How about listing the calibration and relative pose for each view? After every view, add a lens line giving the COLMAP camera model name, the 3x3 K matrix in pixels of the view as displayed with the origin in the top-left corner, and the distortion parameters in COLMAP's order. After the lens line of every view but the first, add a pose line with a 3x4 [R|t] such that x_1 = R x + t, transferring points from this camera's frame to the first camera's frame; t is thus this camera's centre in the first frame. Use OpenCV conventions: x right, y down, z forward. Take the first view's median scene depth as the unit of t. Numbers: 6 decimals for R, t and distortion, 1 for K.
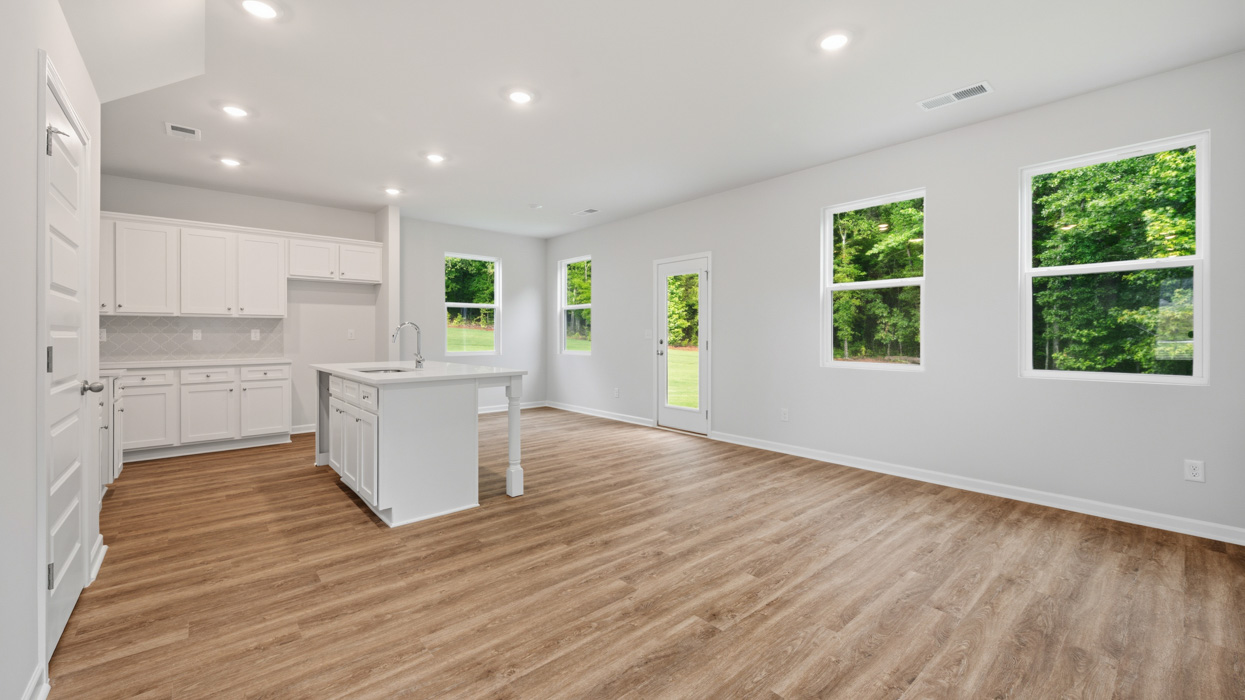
lens RADIAL K [[495.2, 0, 629.8], [0, 495.2, 334.4], [0, 0, 1]] dist [-0.000750, -0.000125]
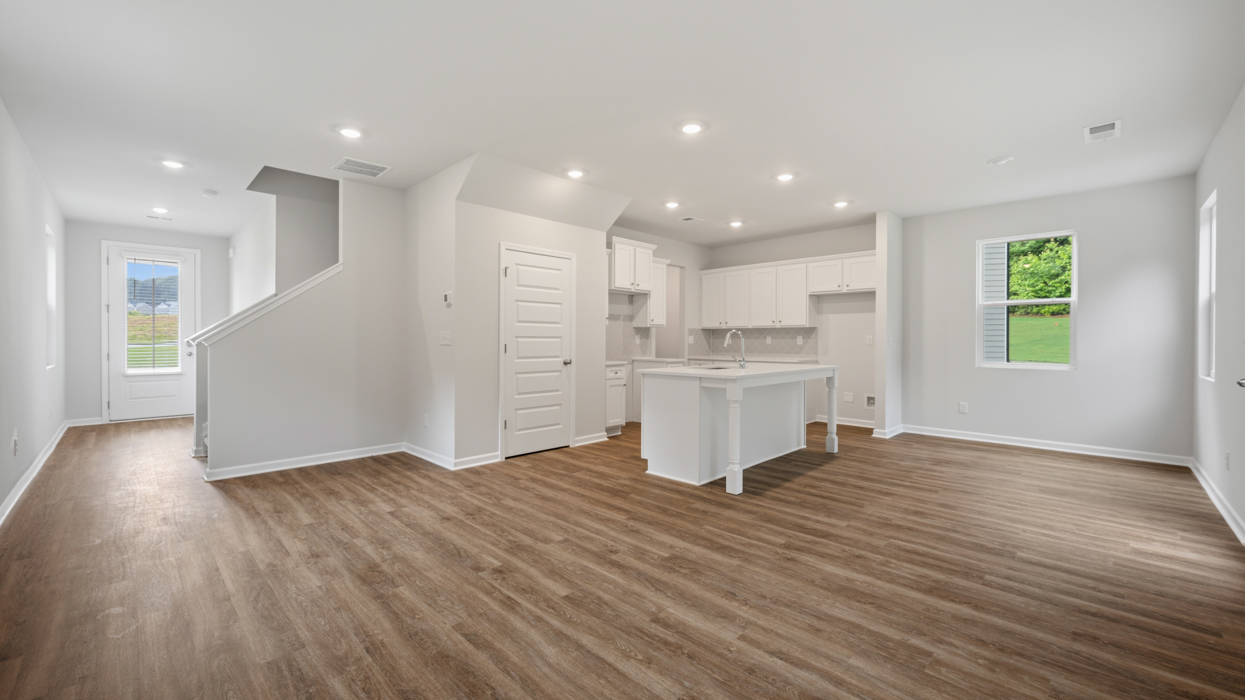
lens RADIAL K [[491.7, 0, 623.5], [0, 491.7, 342.7], [0, 0, 1]] dist [-0.002150, -0.000065]
pose [[0.065626, 0.007149, -0.997819, 0.929690], [-0.002190, 0.999973, 0.007020, -0.001866], [0.997842, 0.001725, 0.065640, 0.817904]]
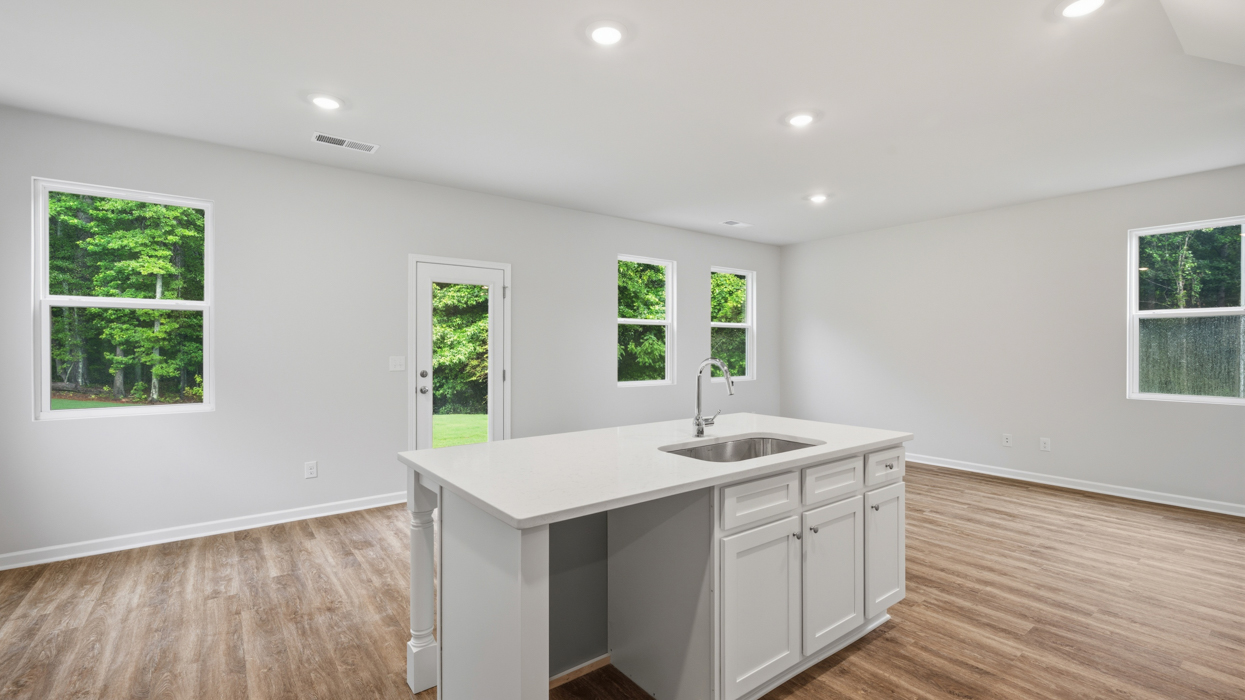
lens RADIAL K [[536.2, 0, 626.3], [0, 536.2, 345.6], [0, 0, 1]] dist [0.000986, 0.000123]
pose [[0.072555, 0.004016, 0.997356, -1.344631], [-0.000951, 0.999992, -0.003958, -0.045085], [-0.997364, -0.000662, 0.072559, 1.328667]]
